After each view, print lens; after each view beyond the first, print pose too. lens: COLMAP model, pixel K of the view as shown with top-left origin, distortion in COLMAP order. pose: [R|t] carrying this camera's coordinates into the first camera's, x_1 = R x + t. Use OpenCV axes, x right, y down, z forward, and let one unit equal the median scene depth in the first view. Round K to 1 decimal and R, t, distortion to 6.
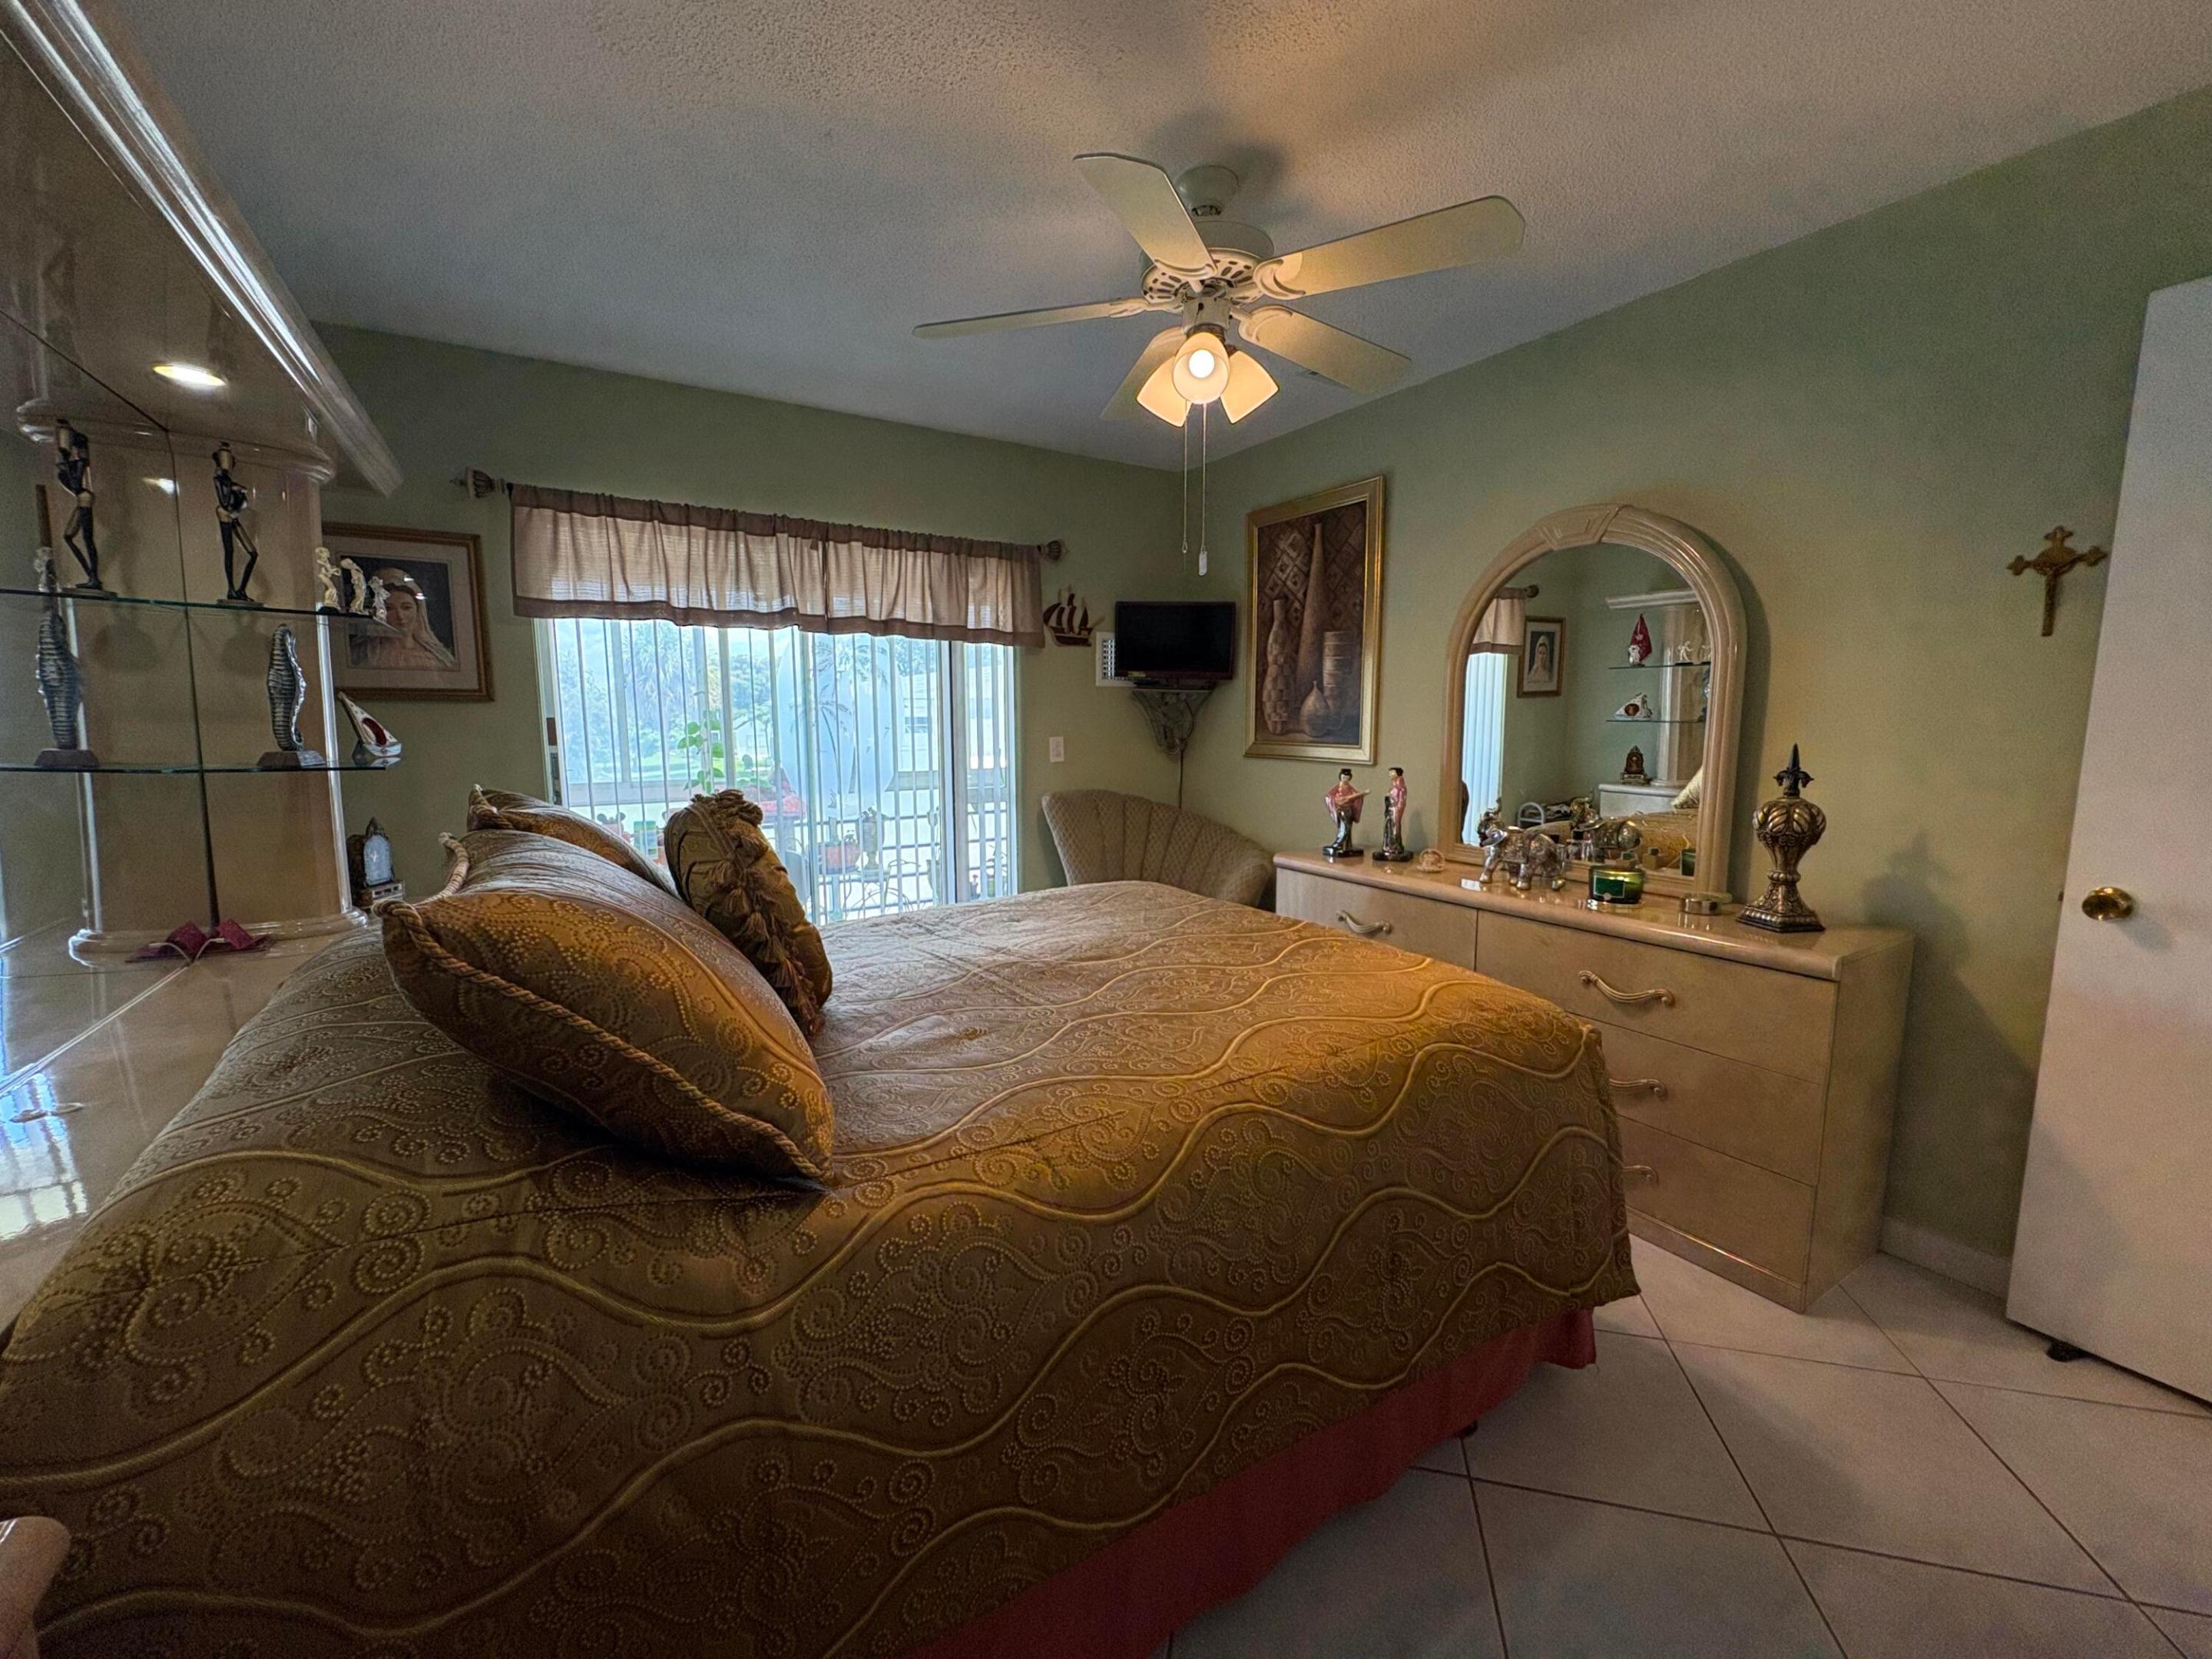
lens RADIAL K [[892.8, 0, 1066.1], [0, 892.8, 837.2], [0, 0, 1]] dist [-0.000983, 0.000306]
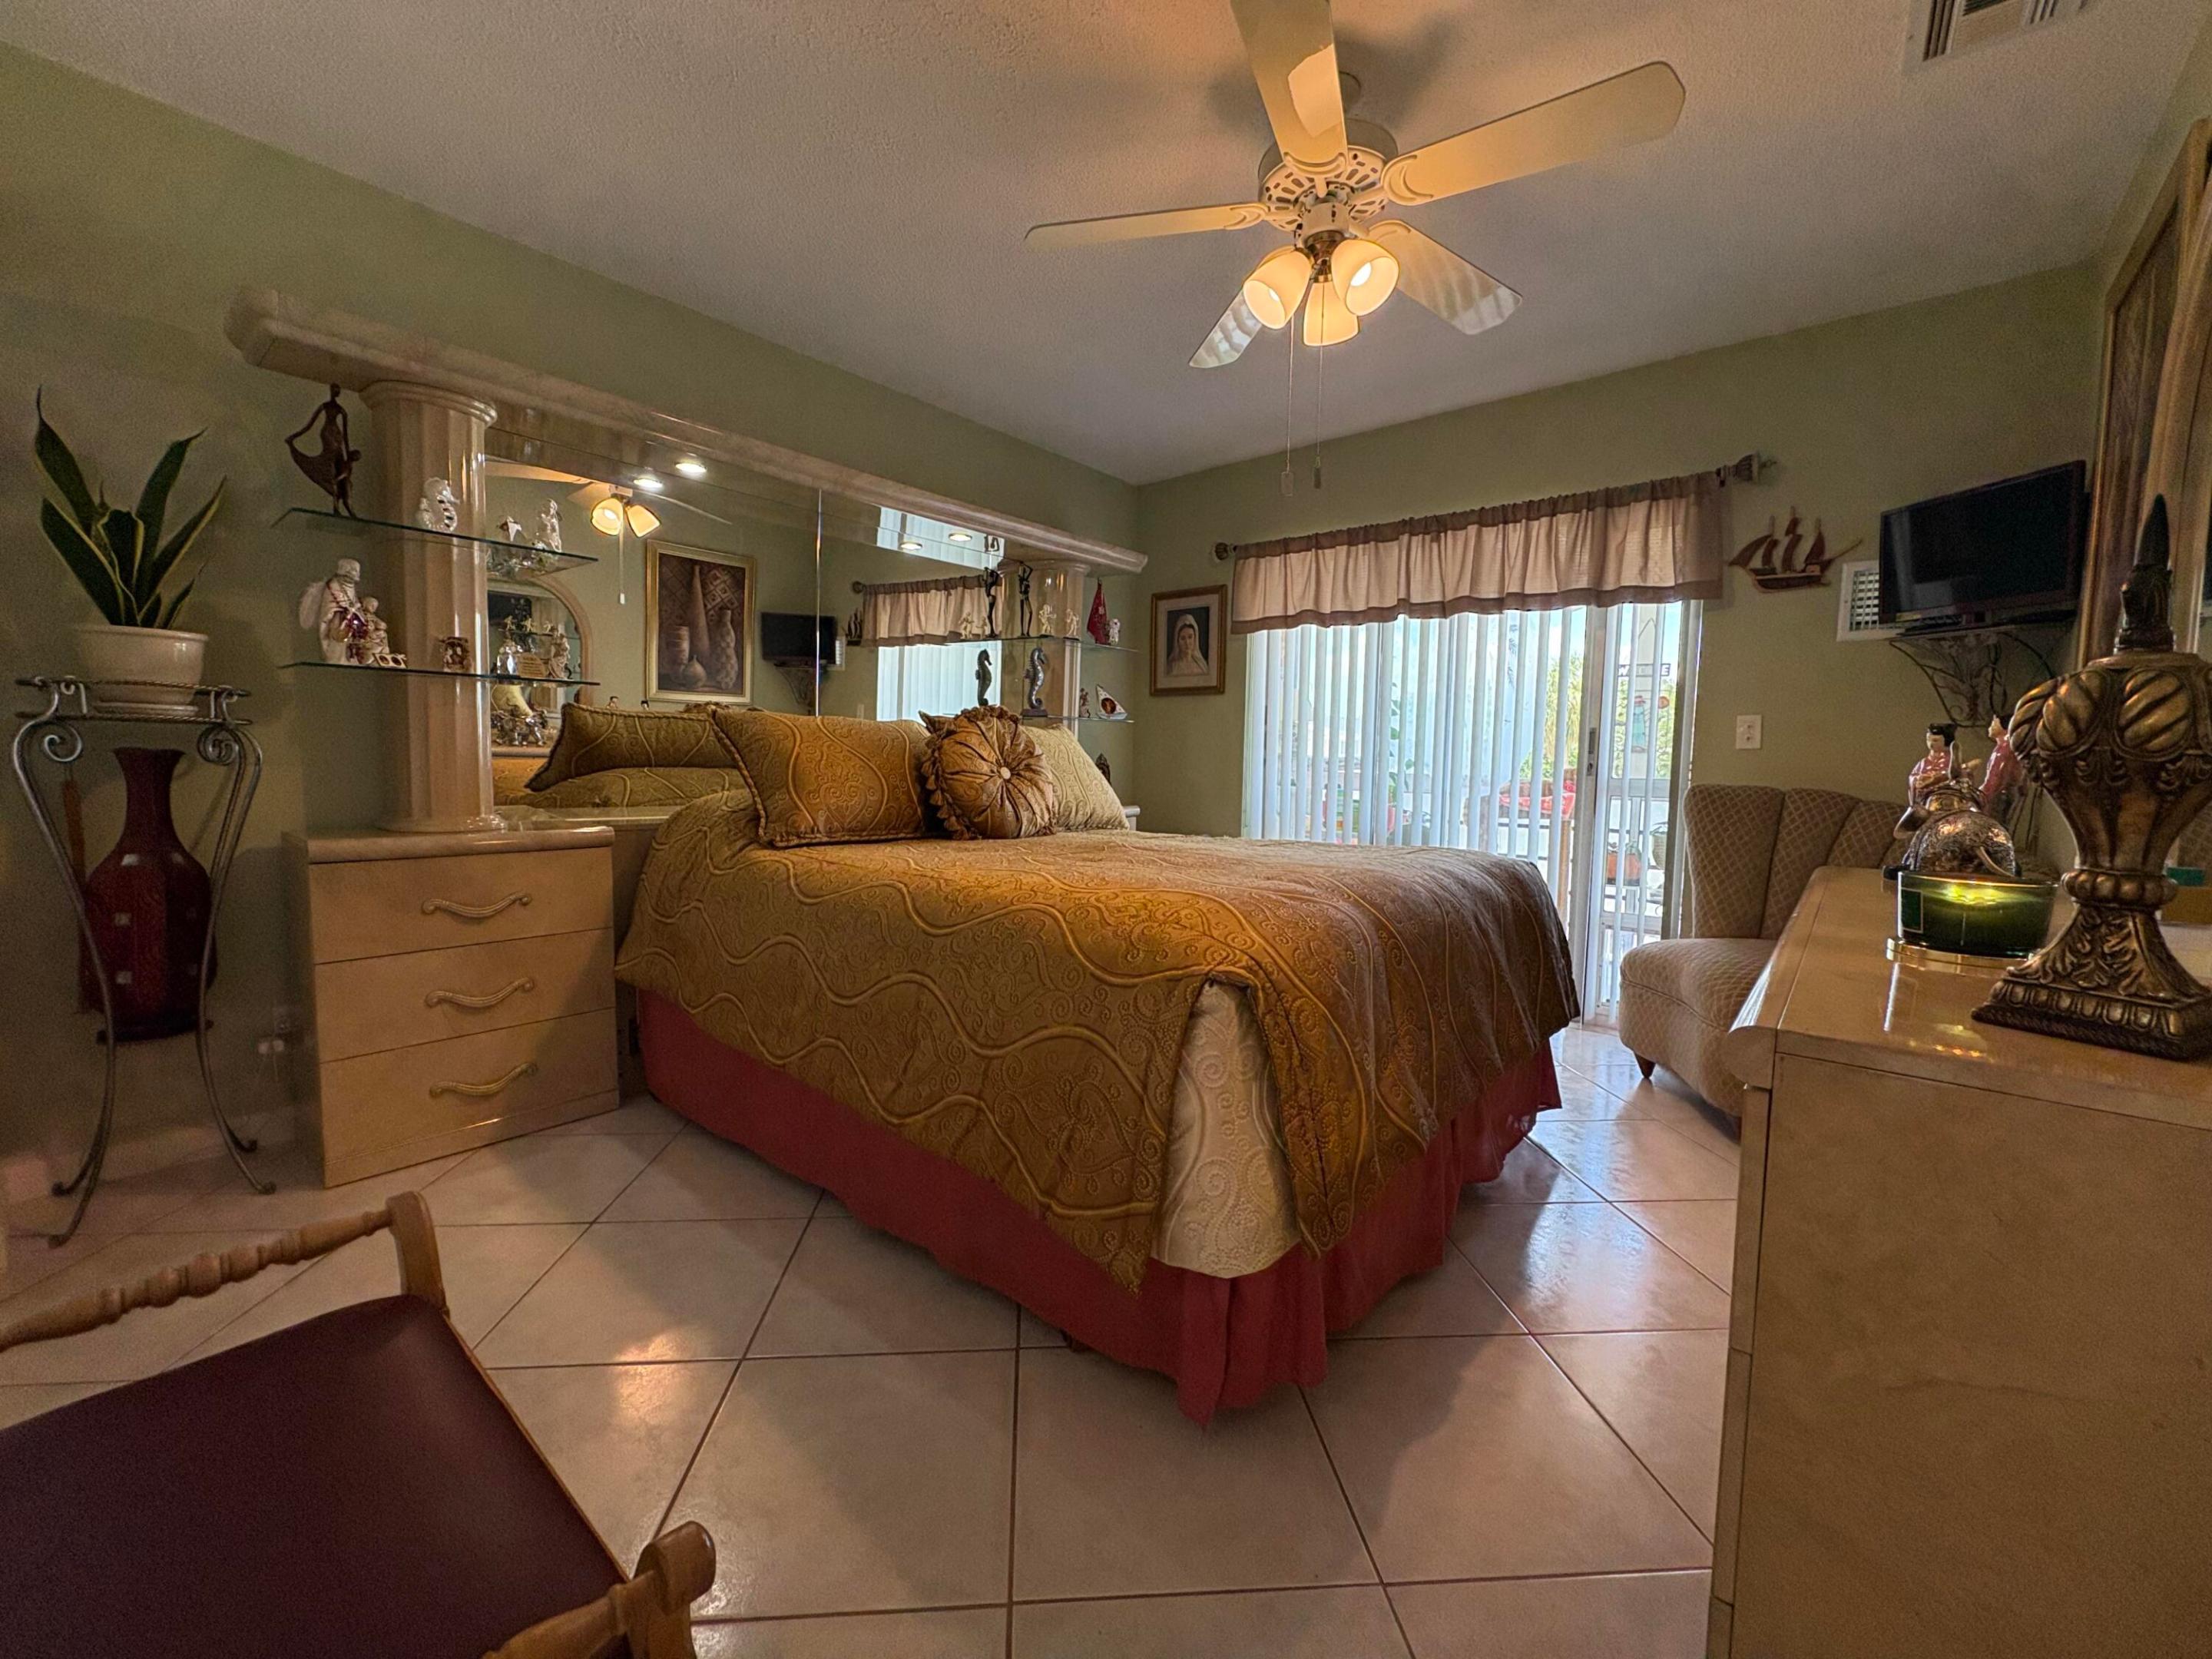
lens RADIAL K [[883.4, 0, 1100.6], [0, 883.4, 825.6], [0, 0, 1]] dist [-0.000114, 0.000205]
pose [[0.320290, 0.082021, -0.943762, 0.587899], [-0.142287, 0.989108, 0.037674, 0.033028], [0.936573, 0.122218, 0.328472, 0.291281]]
